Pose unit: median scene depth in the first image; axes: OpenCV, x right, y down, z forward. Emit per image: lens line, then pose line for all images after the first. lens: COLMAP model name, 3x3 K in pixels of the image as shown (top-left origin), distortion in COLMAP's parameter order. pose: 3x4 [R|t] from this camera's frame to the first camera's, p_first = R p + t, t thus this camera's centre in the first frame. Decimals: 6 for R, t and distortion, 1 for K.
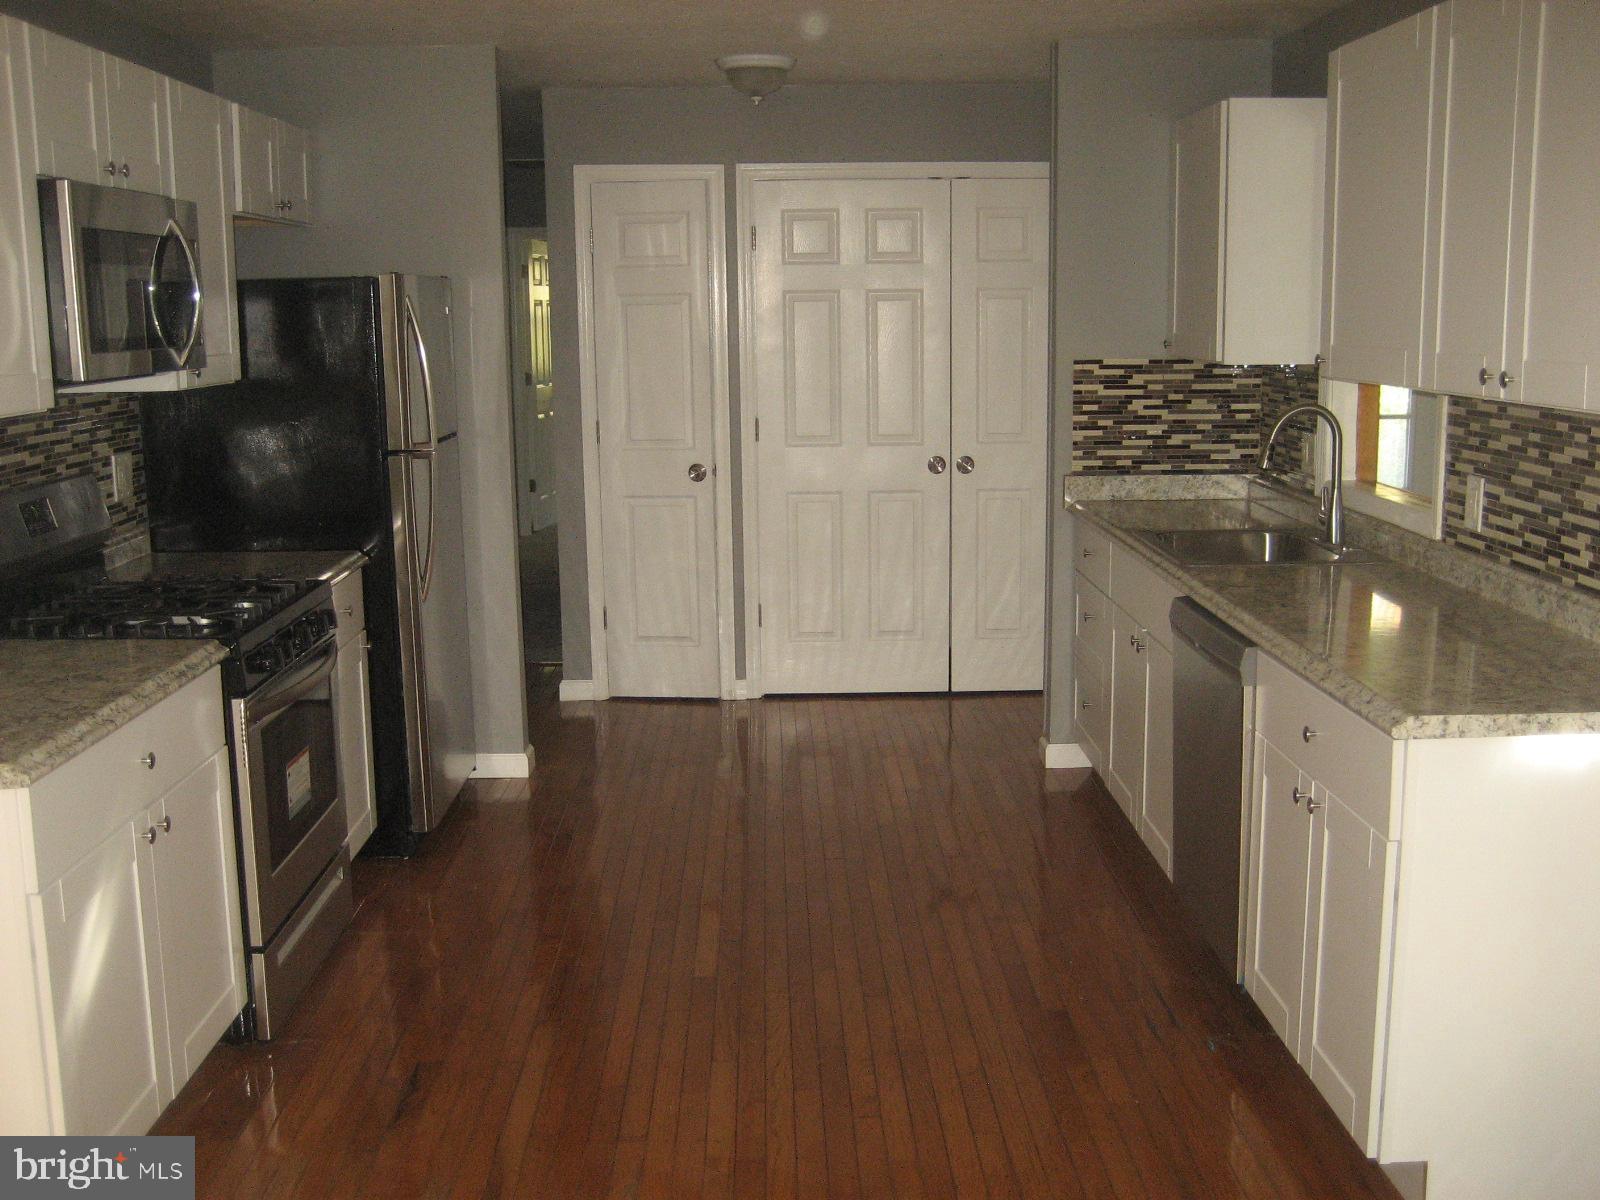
lens RADIAL K [[1667.1, 0, 800.0], [0, 1667.1, 600.0], [0, 0, 1]] dist [-0.164588, 0.242283]
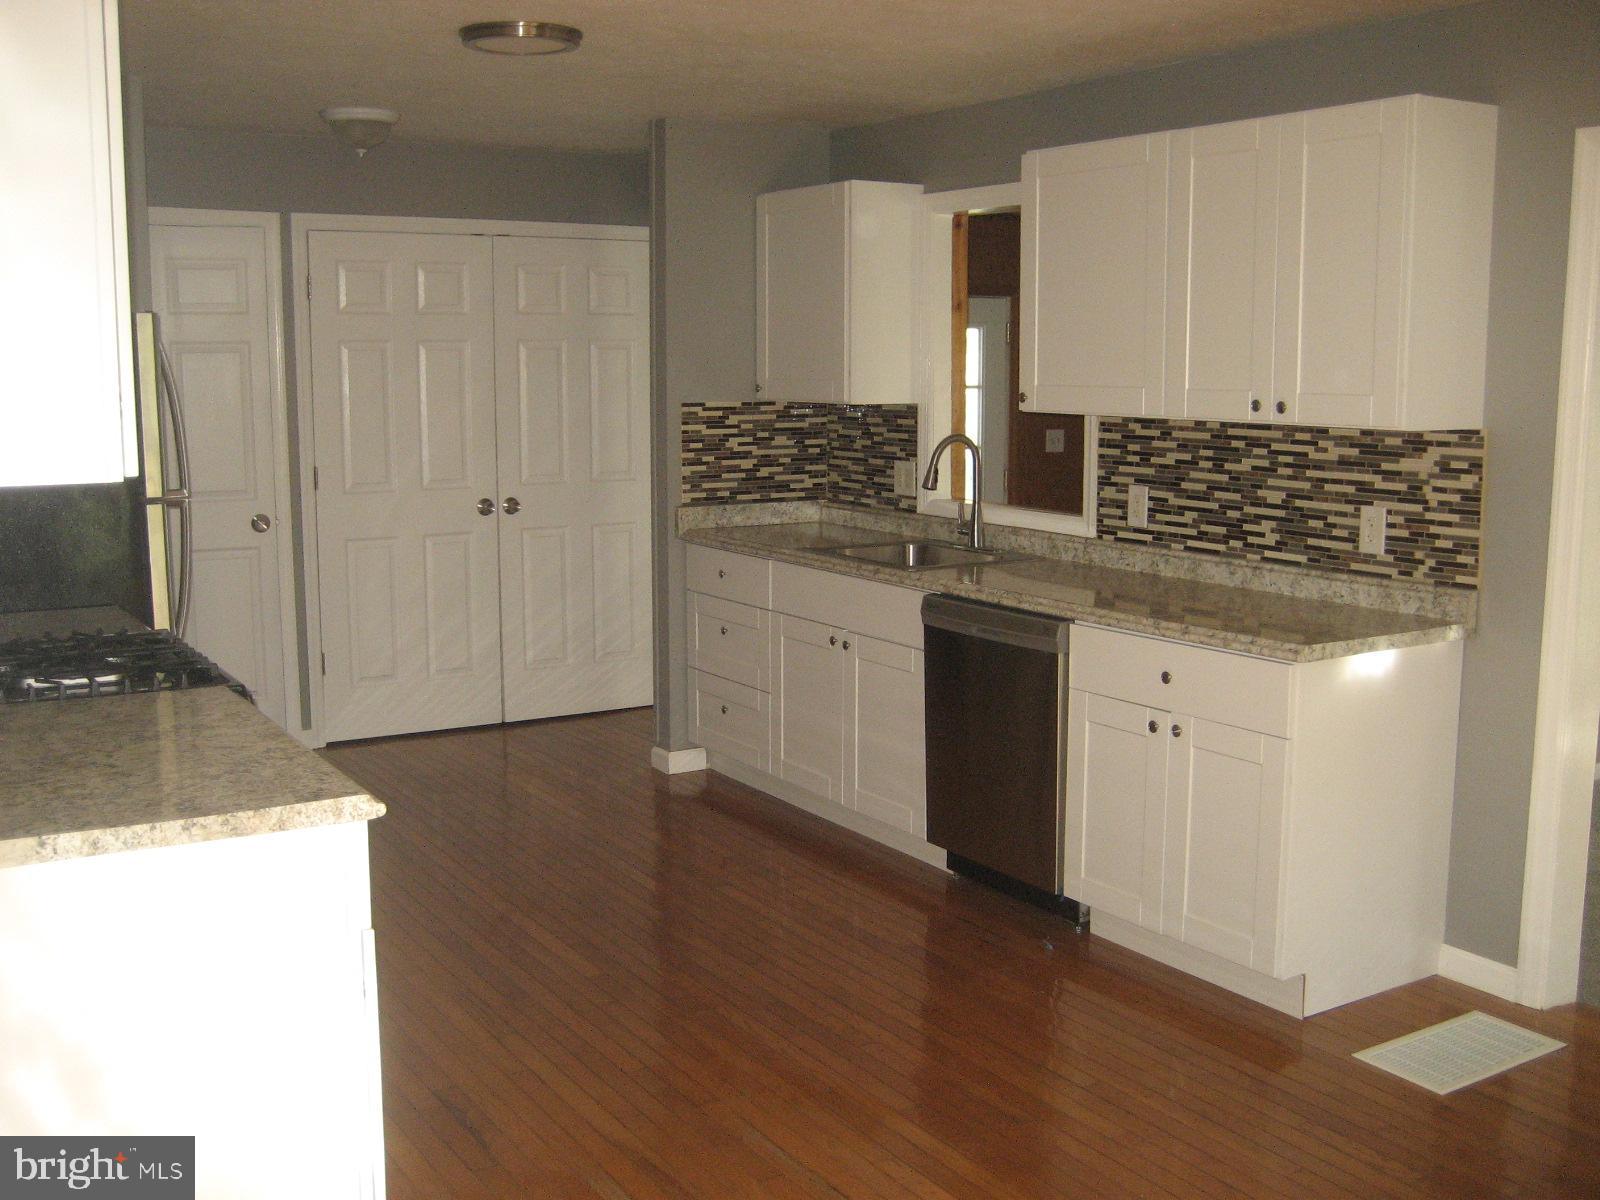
lens RADIAL K [[1667.1, 0, 800.0], [0, 1667.1, 600.0], [0, 0, 1]] dist [-0.164588, 0.242283]
pose [[0.860518, -0.060283, 0.505841, -0.339624], [0.077775, 0.996879, -0.013505, 0.008350], [-0.503448, 0.050963, 0.862521, 0.001639]]
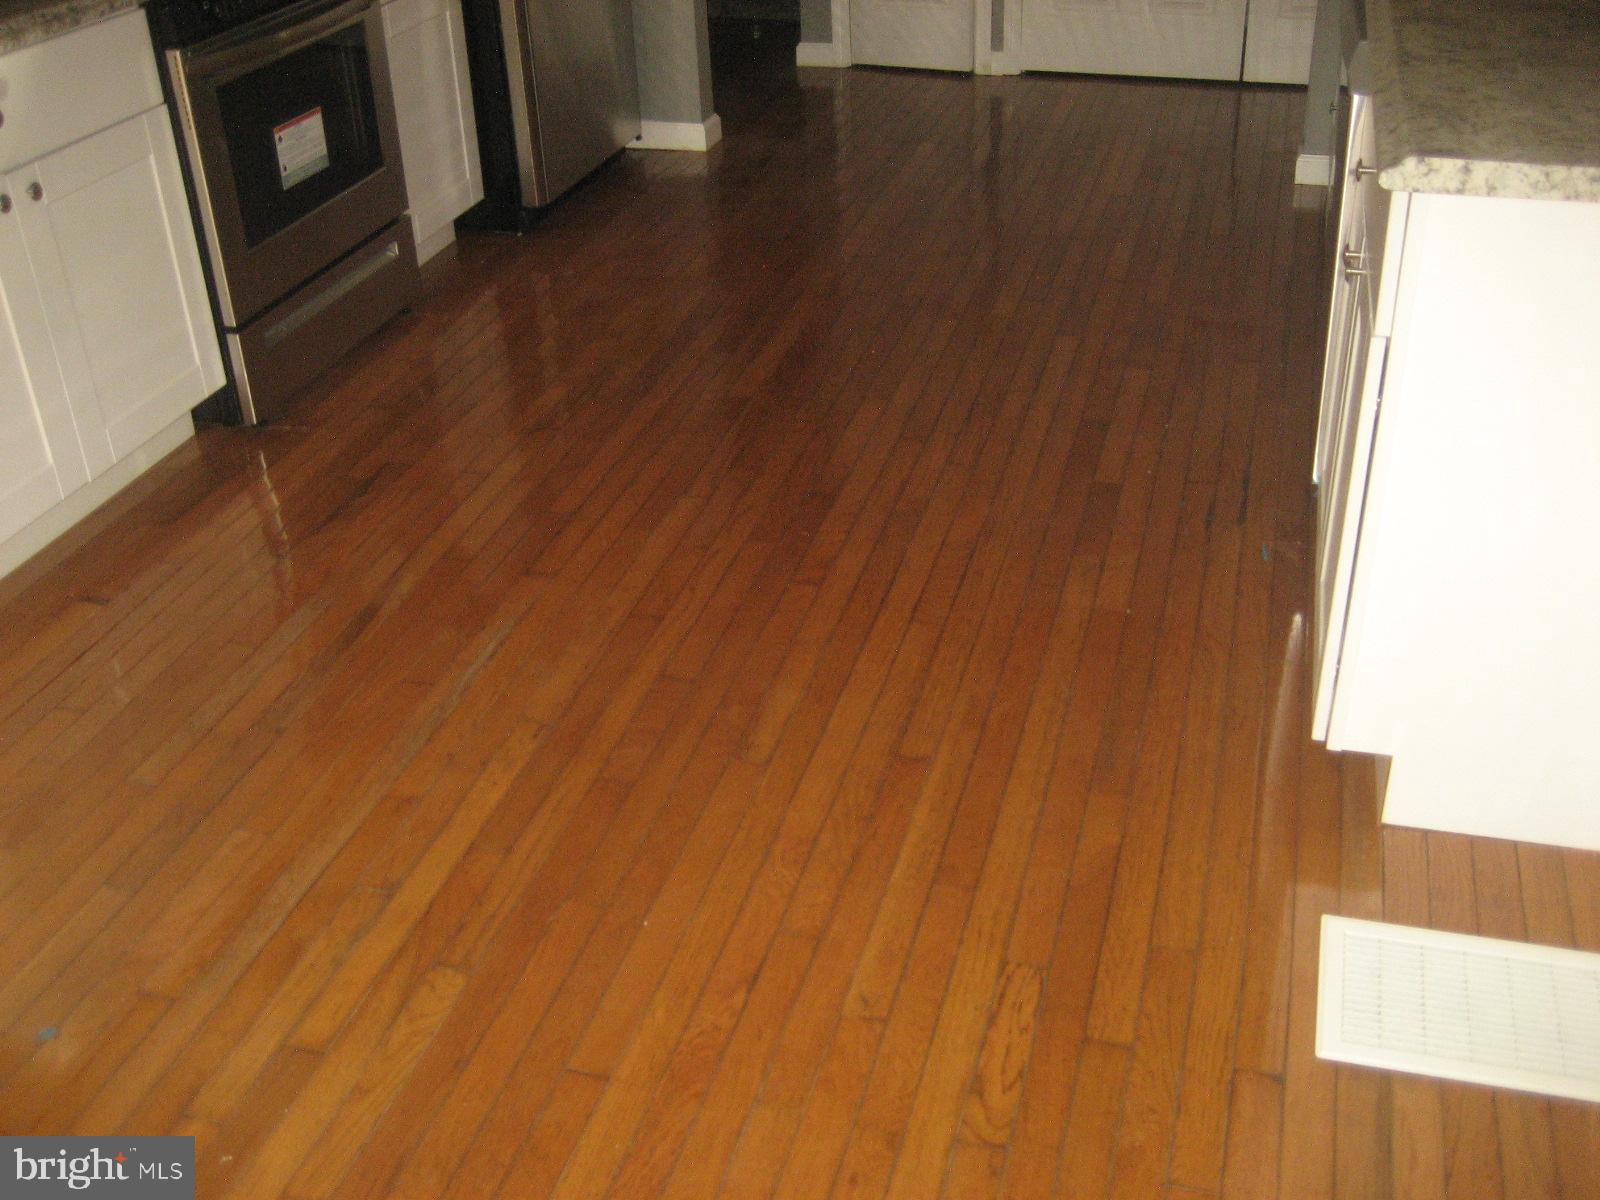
lens RADIAL K [[1667.1, 0, 800.0], [0, 1667.1, 600.0], [0, 0, 1]] dist [-0.164588, 0.242283]
pose [[0.955674, 0.135367, -0.261464, 0.159751], [-0.030344, 0.928596, 0.369851, 0.000436], [0.292860, -0.345523, 0.891542, 0.130509]]
